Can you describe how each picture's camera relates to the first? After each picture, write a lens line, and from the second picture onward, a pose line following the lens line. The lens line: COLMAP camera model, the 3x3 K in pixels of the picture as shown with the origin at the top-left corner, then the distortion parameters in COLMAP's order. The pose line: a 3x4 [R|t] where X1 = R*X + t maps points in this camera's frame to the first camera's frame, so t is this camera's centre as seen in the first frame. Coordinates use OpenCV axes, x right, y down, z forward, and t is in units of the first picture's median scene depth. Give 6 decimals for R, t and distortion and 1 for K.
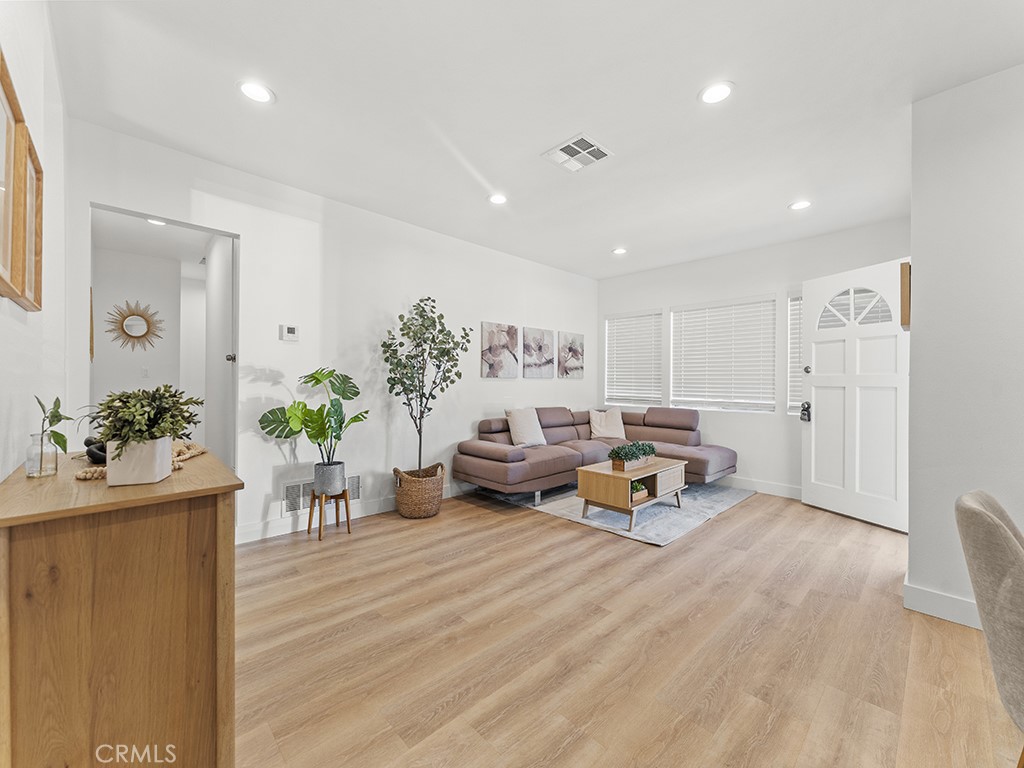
lens RADIAL K [[413.3, 0, 509.4], [0, 413.3, 380.6], [0, 0, 1]] dist [0.003479, -0.000494]
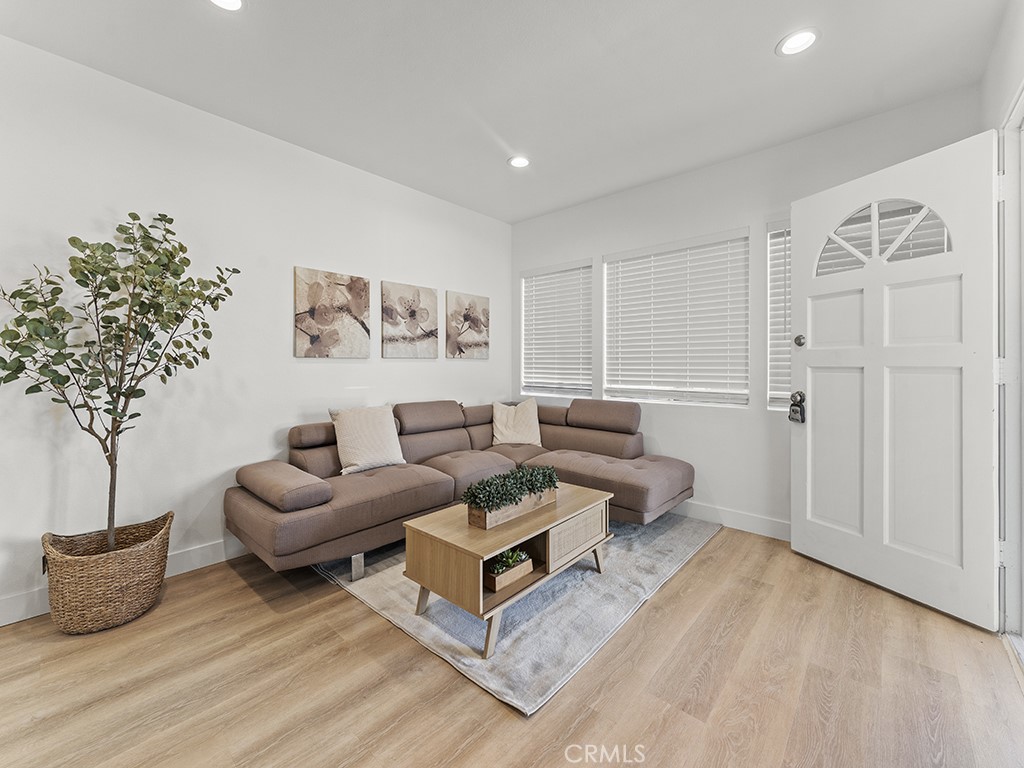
lens RADIAL K [[413.3, 0, 511.2], [0, 413.3, 366.1], [0, 0, 1]] dist [0.003479, -0.000494]
pose [[0.997284, -0.008638, 0.073148, 0.236749], [0.008245, 0.999950, 0.005674, 0.005221], [-0.073193, -0.005056, 0.997305, 0.405677]]
